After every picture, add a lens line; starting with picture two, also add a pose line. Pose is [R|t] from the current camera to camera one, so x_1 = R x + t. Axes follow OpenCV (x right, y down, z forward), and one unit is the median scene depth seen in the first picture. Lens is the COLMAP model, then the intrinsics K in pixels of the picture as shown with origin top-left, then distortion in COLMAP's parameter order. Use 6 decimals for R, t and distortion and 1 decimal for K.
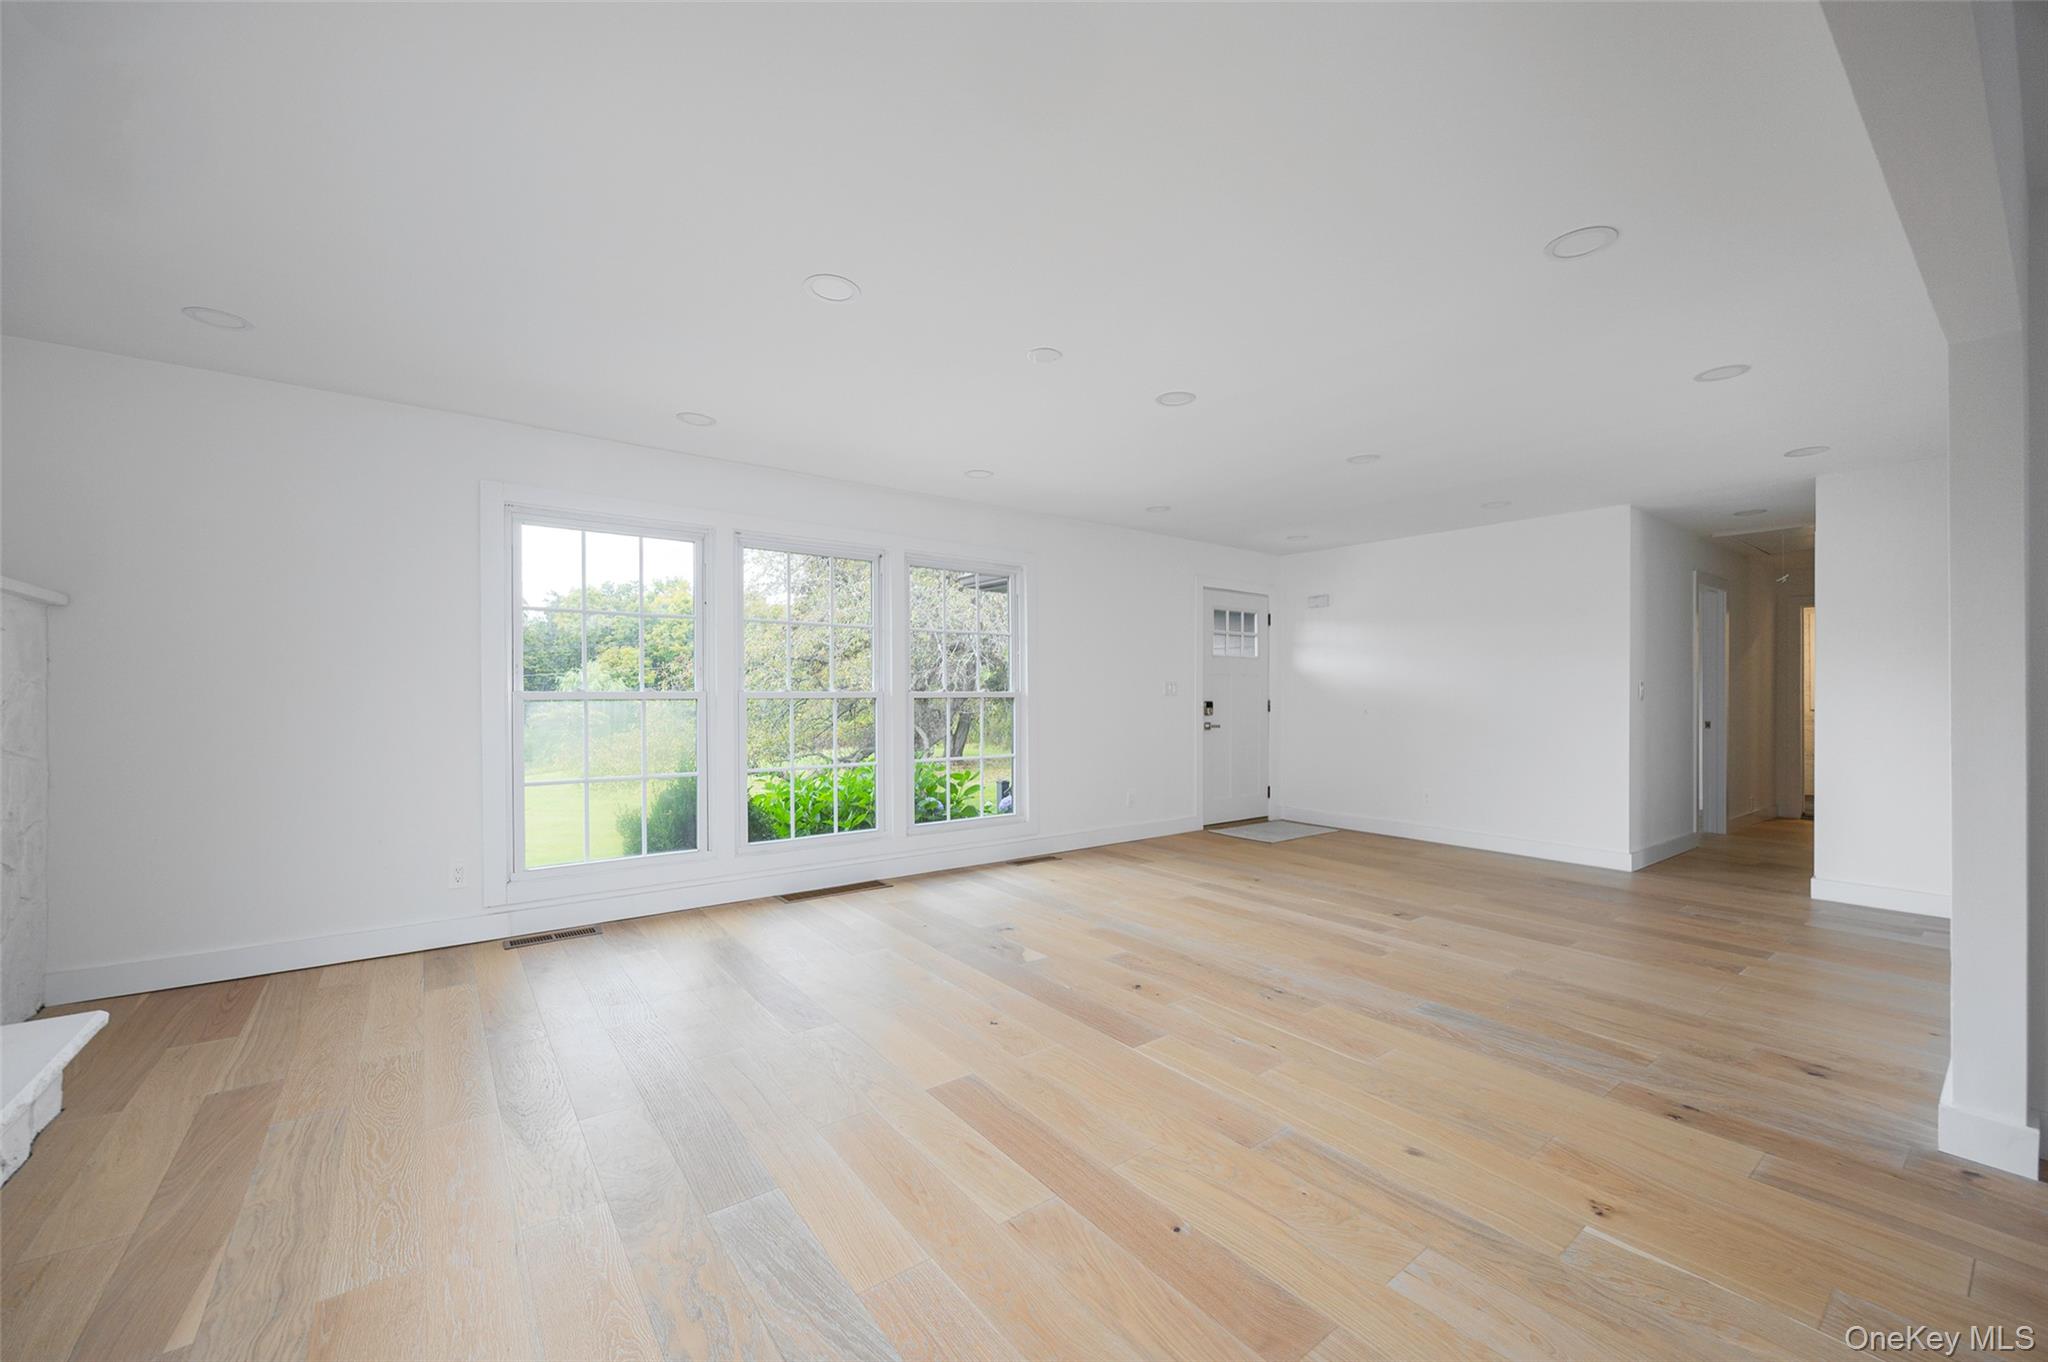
lens RADIAL K [[797.7, 0, 1018.0], [0, 797.7, 690.0], [0, 0, 1]] dist [0.001354, 0.000695]
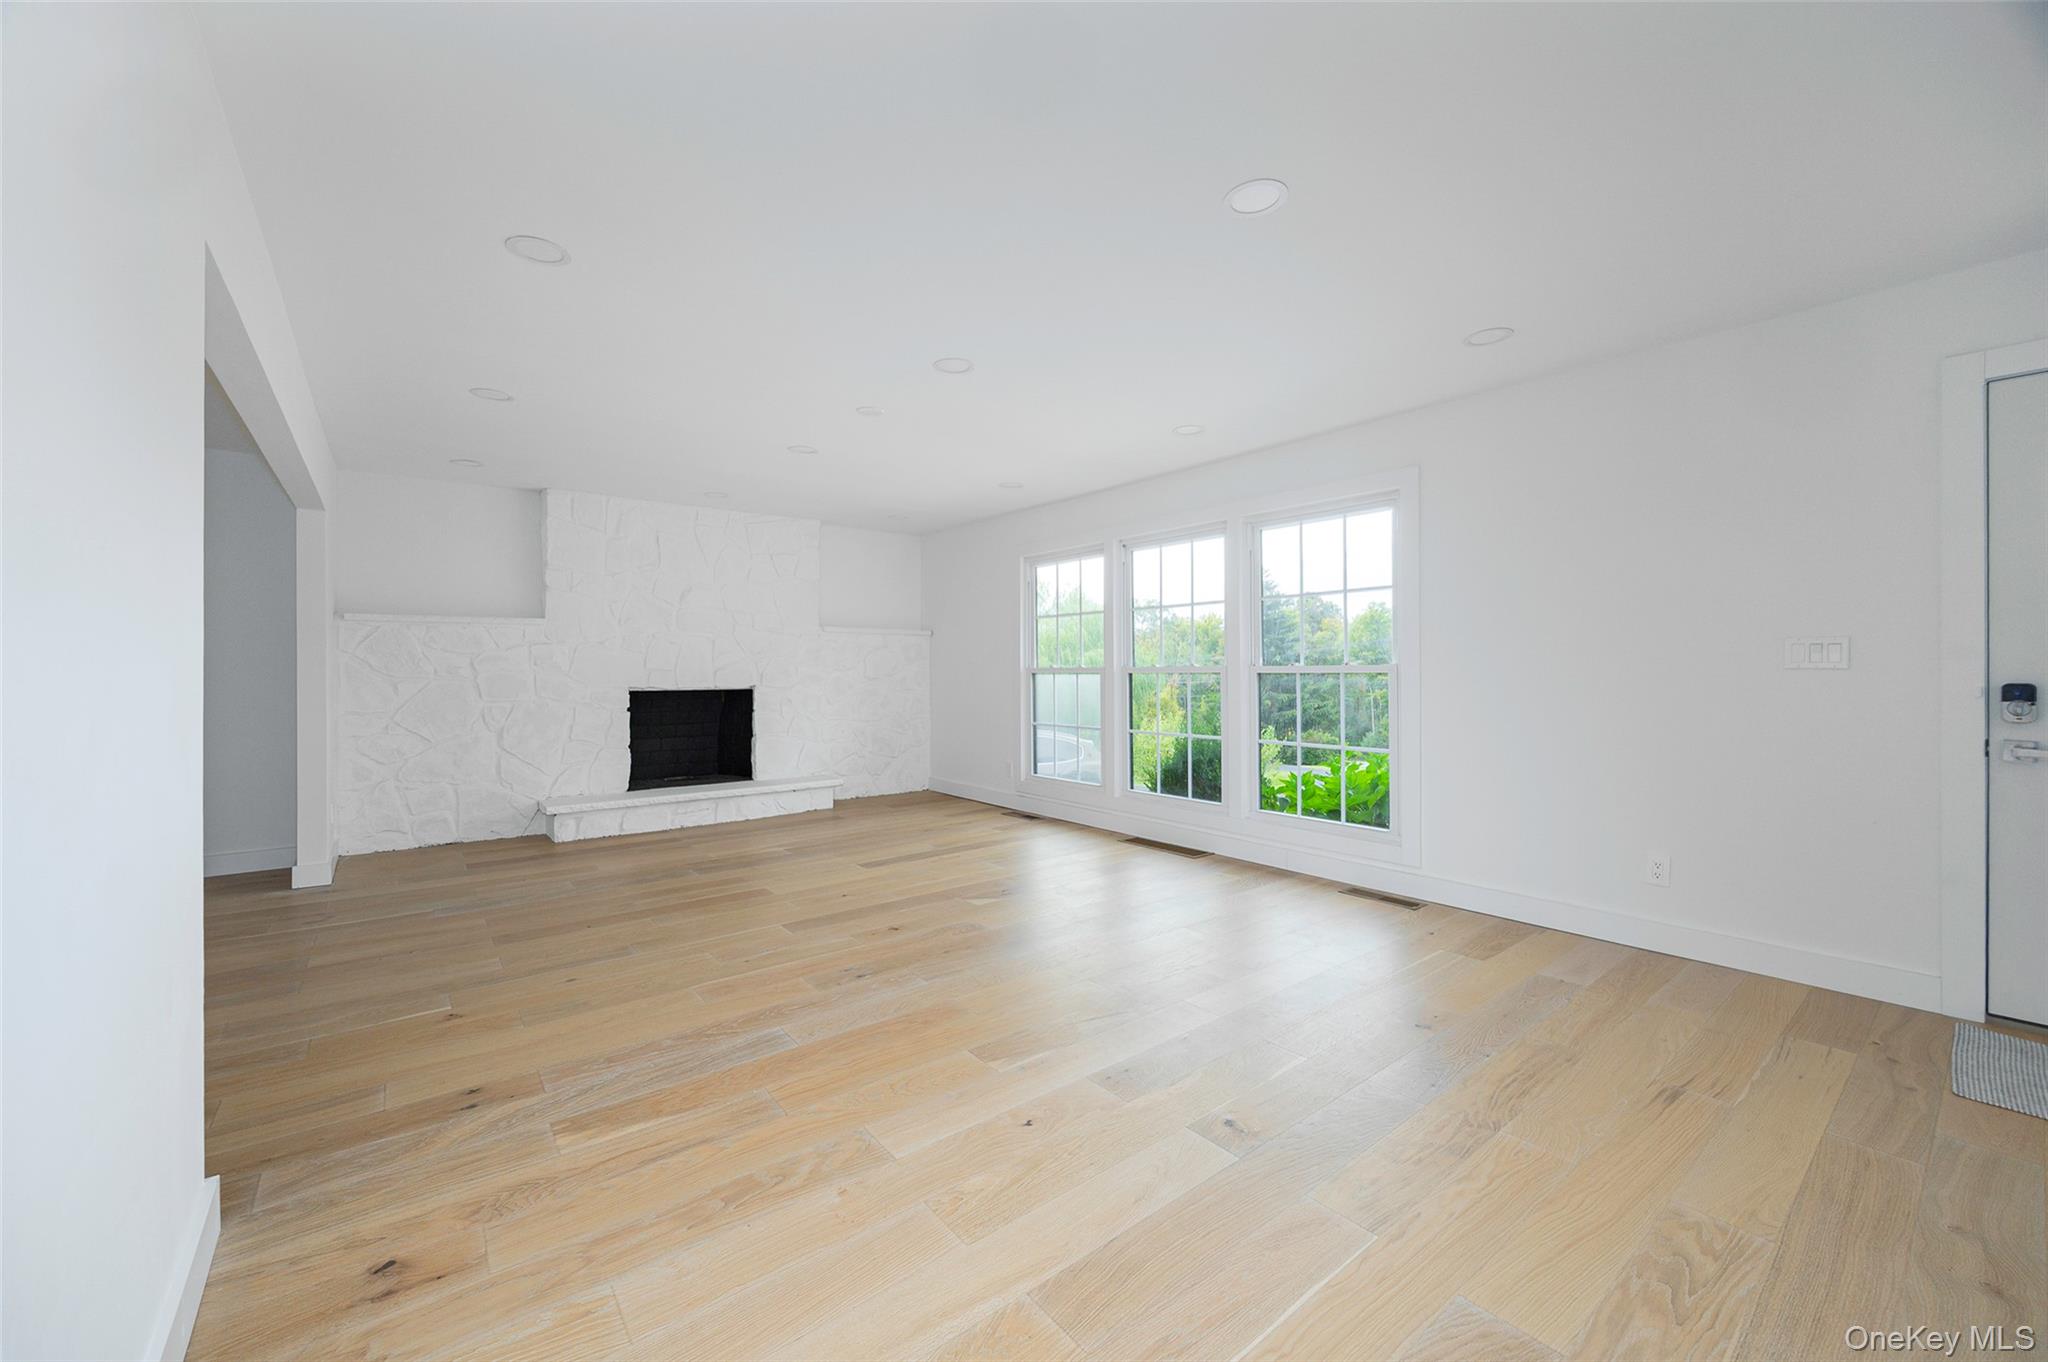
lens RADIAL K [[797.7, 0, 1019.8], [0, 797.7, 676.9], [0, 0, 1]] dist [0.001354, 0.000695]
pose [[0.014054, 0.001914, -0.999899, 1.396923], [0.009104, 0.999956, 0.002042, 0.019029], [0.999860, -0.009132, 0.014036, 1.280094]]
